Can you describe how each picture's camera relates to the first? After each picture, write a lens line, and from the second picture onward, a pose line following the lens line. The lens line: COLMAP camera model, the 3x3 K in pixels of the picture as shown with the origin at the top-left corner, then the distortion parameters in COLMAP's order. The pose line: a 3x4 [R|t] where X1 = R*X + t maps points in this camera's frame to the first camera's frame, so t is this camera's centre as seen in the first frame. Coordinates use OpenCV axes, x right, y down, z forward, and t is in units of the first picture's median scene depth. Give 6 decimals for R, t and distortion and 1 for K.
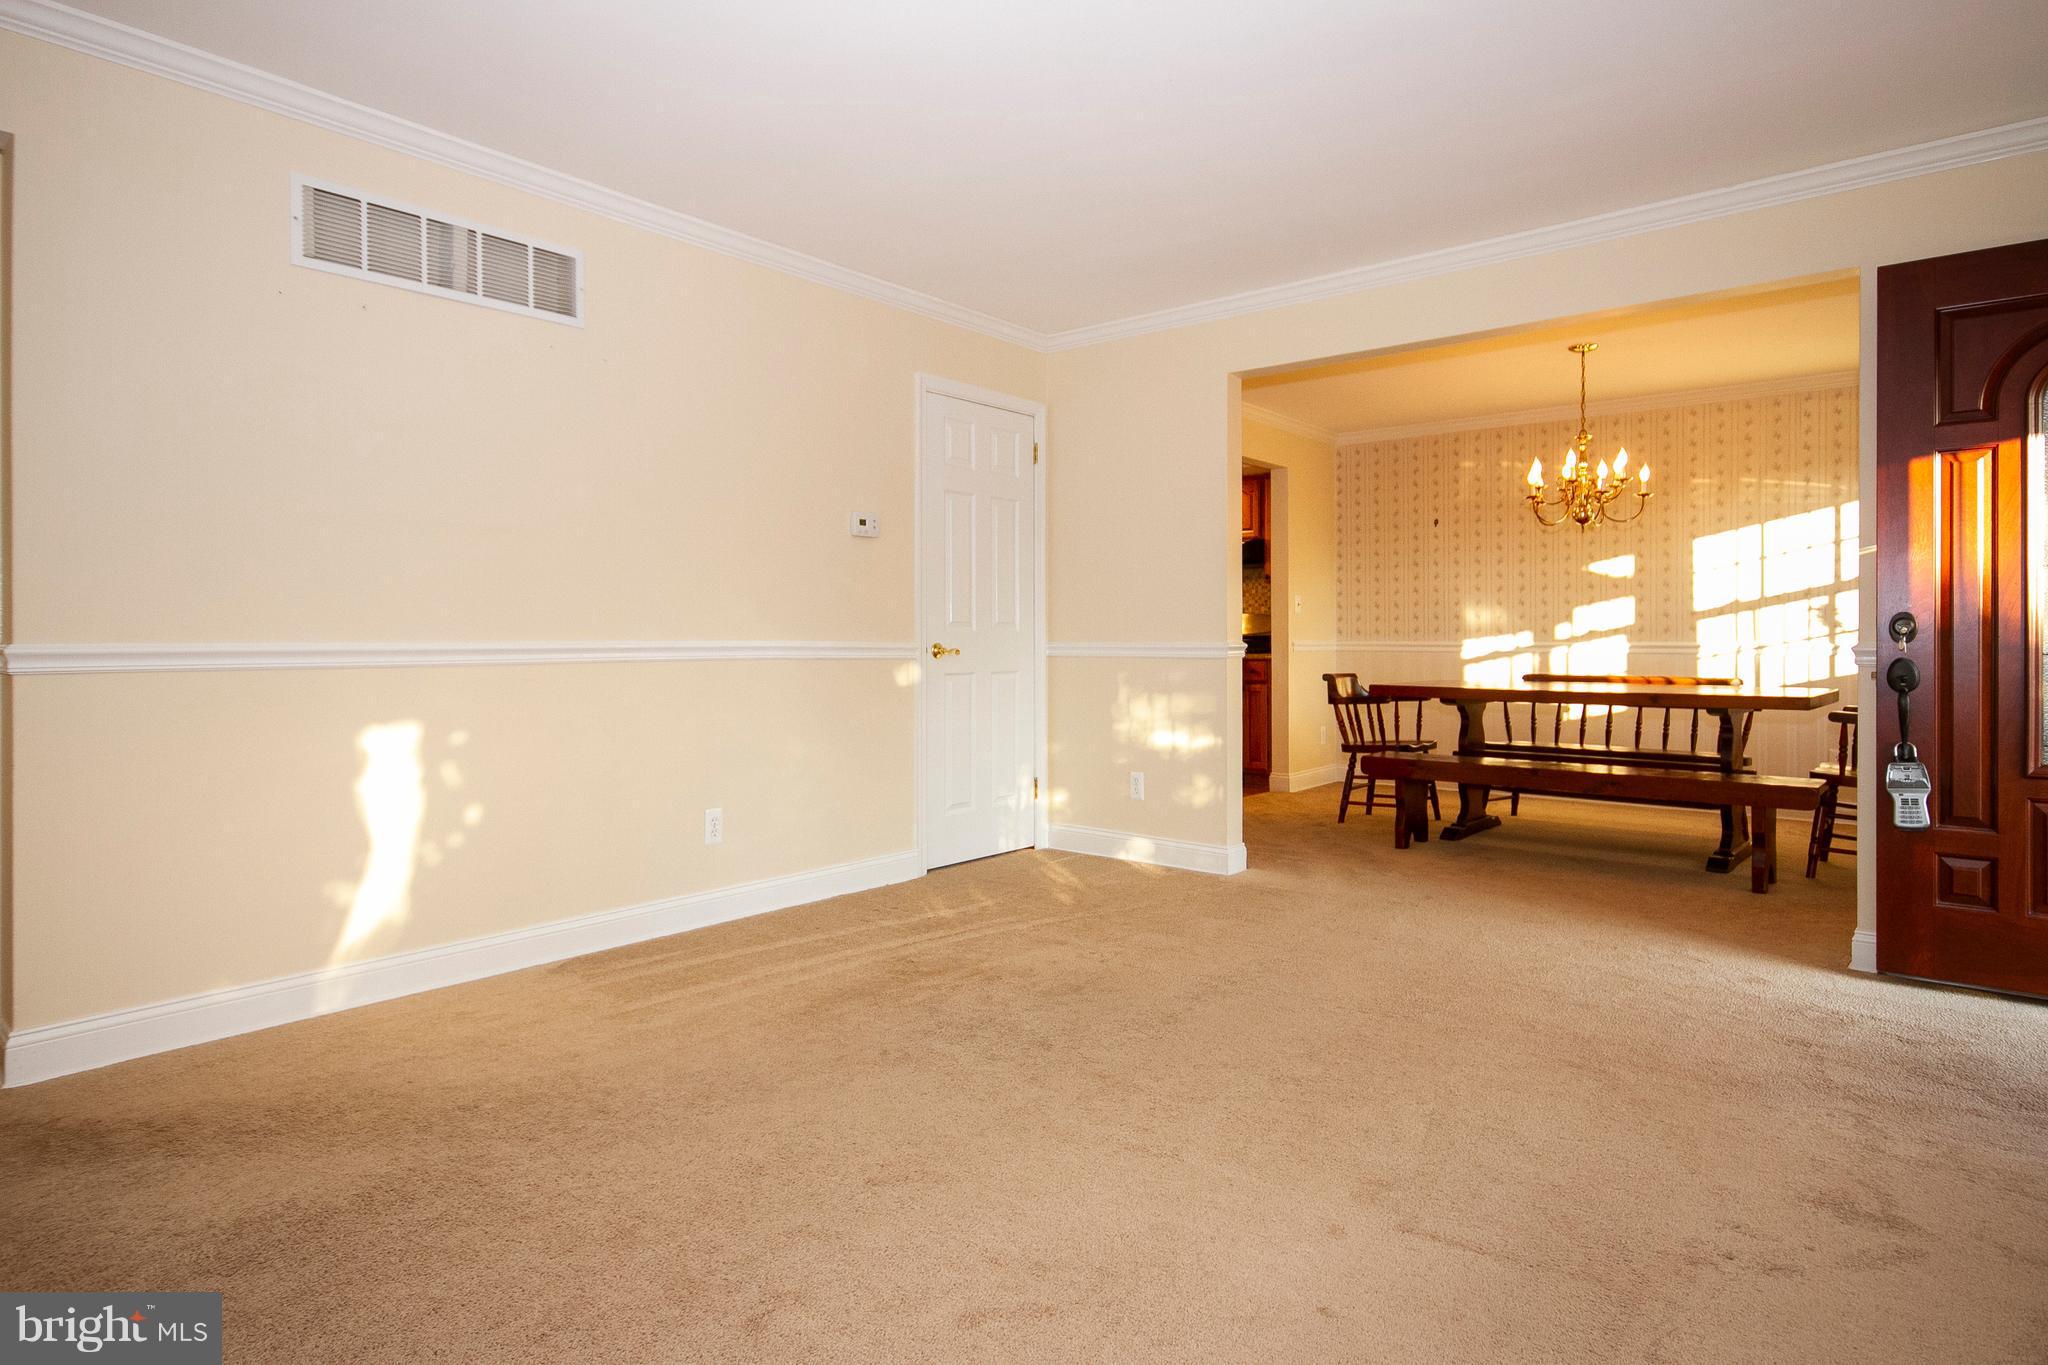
lens RADIAL K [[1108.8, 0, 1048.5], [0, 1108.8, 641.9], [0, 0, 1]] dist [-0.000437, -0.000604]
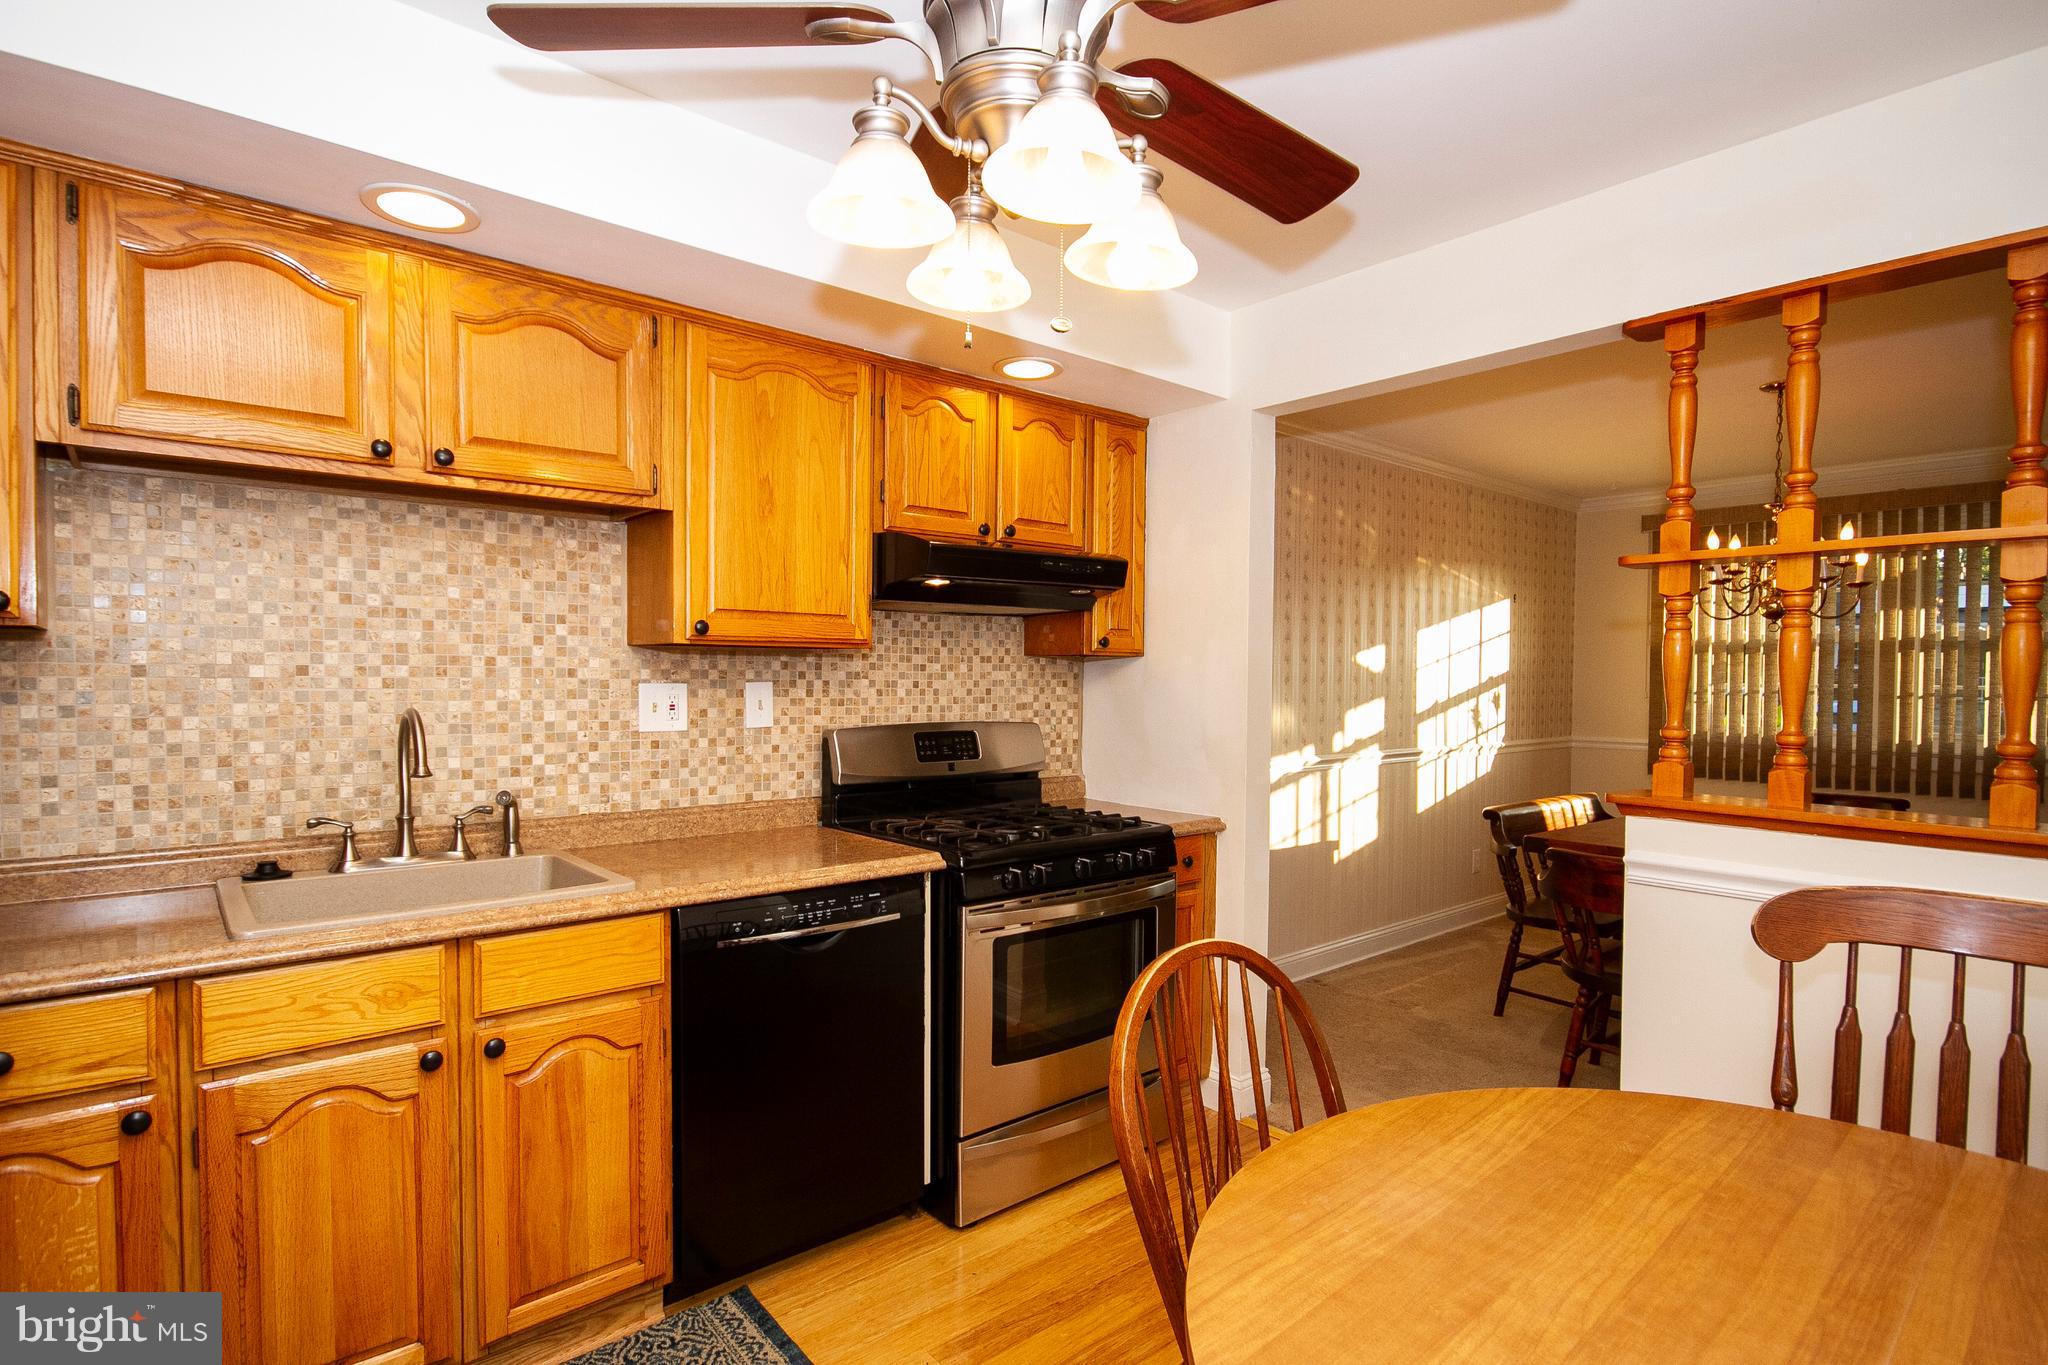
lens RADIAL K [[1023.8, 0, 1025.5], [0, 1023.8, 697.6], [0, 0, 1]] dist [-0.001707, 0.000099]
pose [[0.193369, -0.017549, 0.980969, -0.250538], [-0.005268, 0.999807, 0.018924, -0.053844], [-0.981112, -0.008827, 0.193239, 1.161656]]
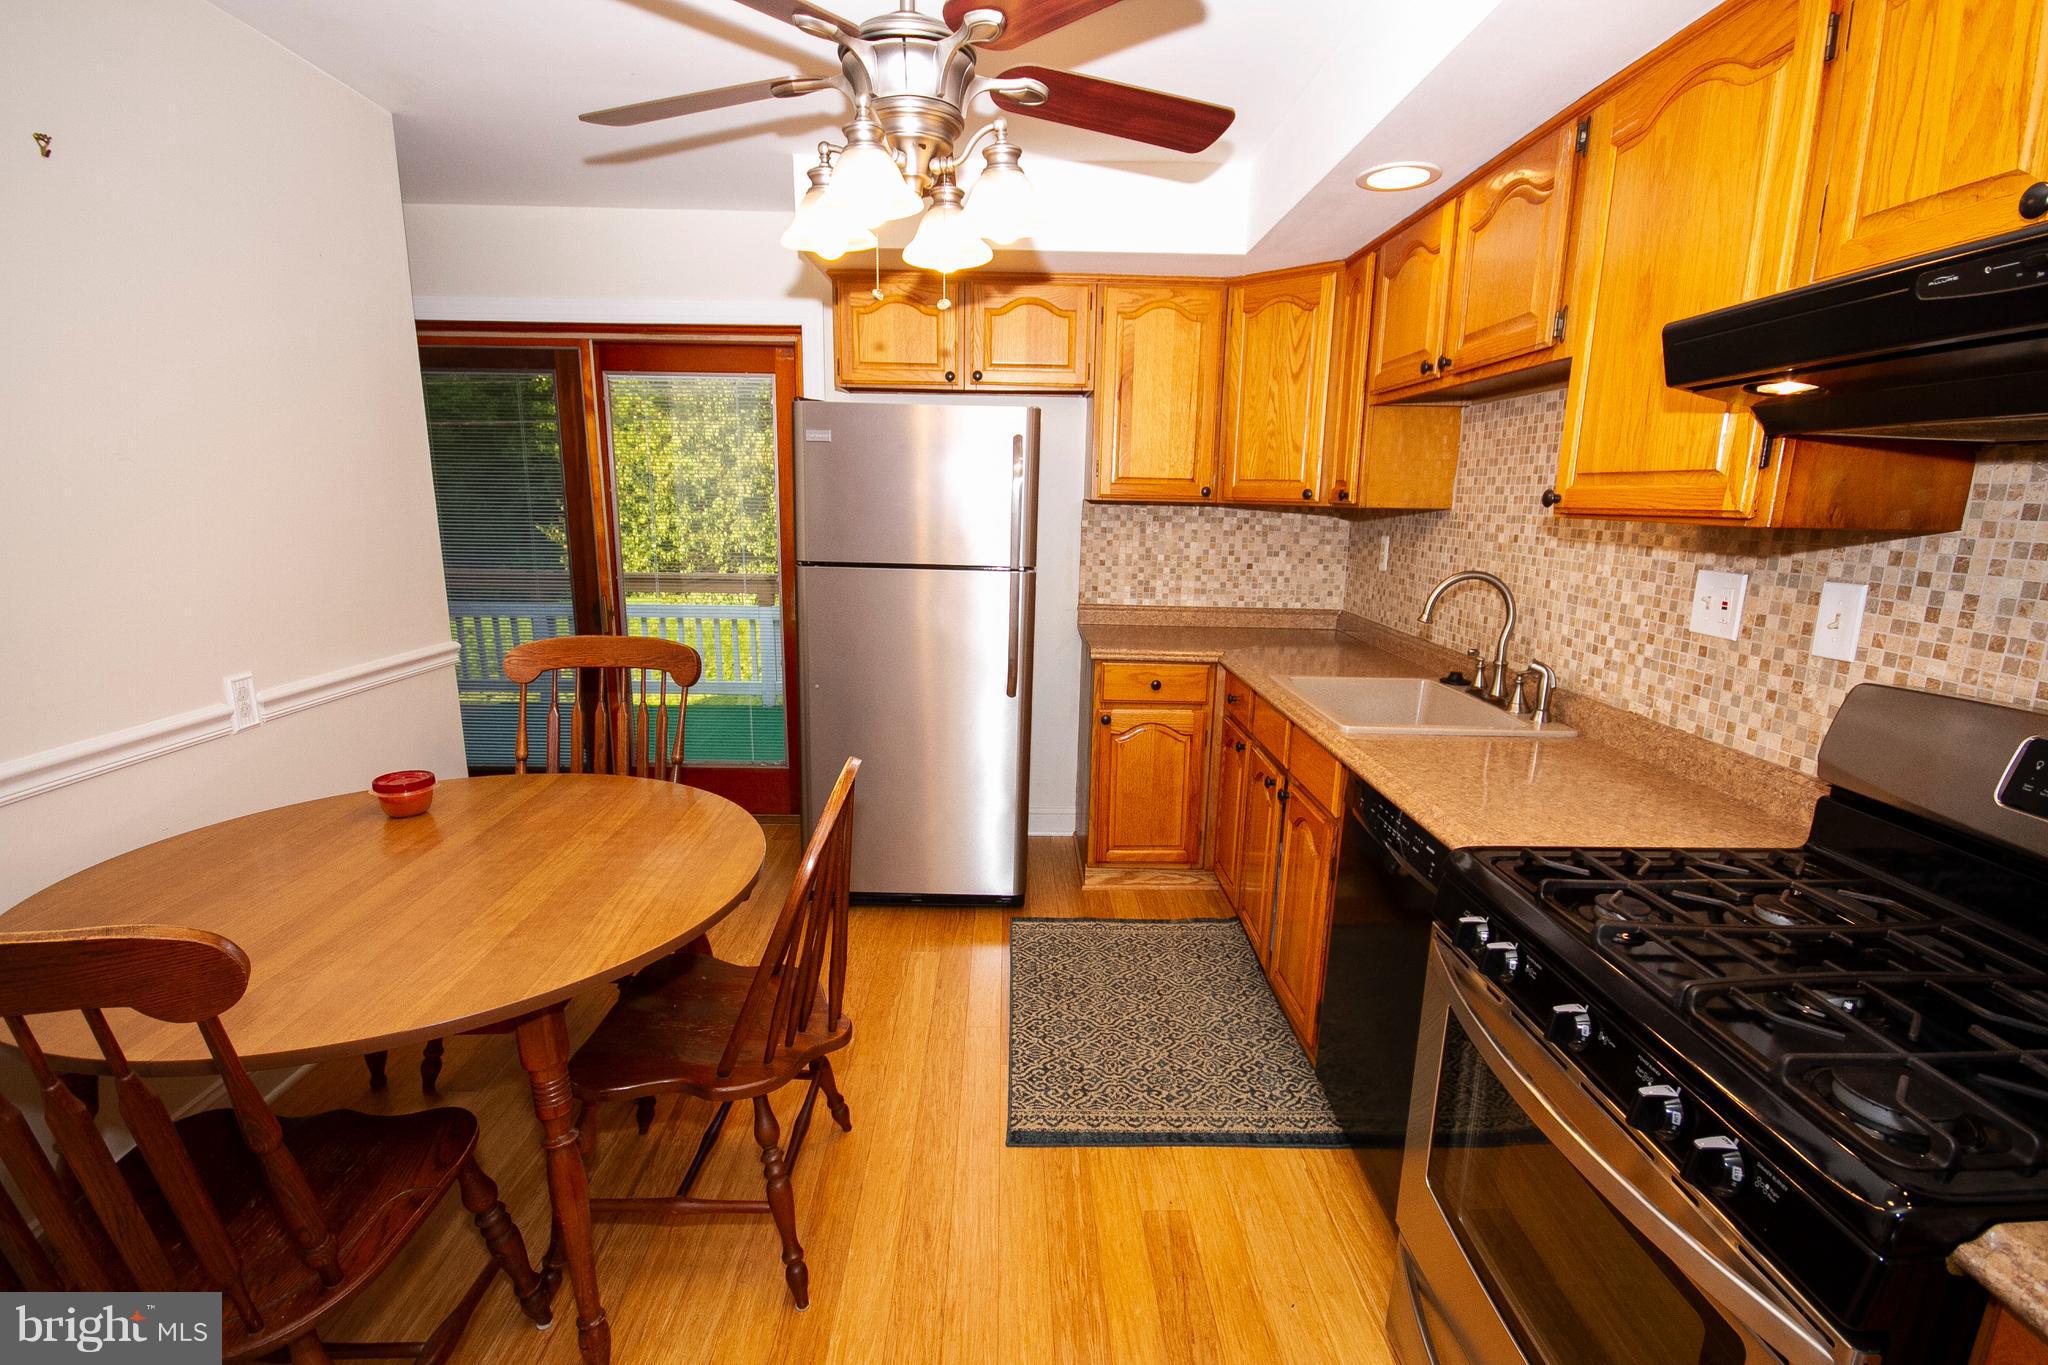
lens RADIAL K [[941.7, 0, 1027.8], [0, 941.7, 701.7], [0, 0, 1]] dist [-0.000415, -0.006682]
pose [[0.639762, 0.178666, -0.747518, 0.205134], [-0.018642, 0.975926, 0.217303, -0.070279], [0.768347, -0.125087, 0.627691, 1.043334]]
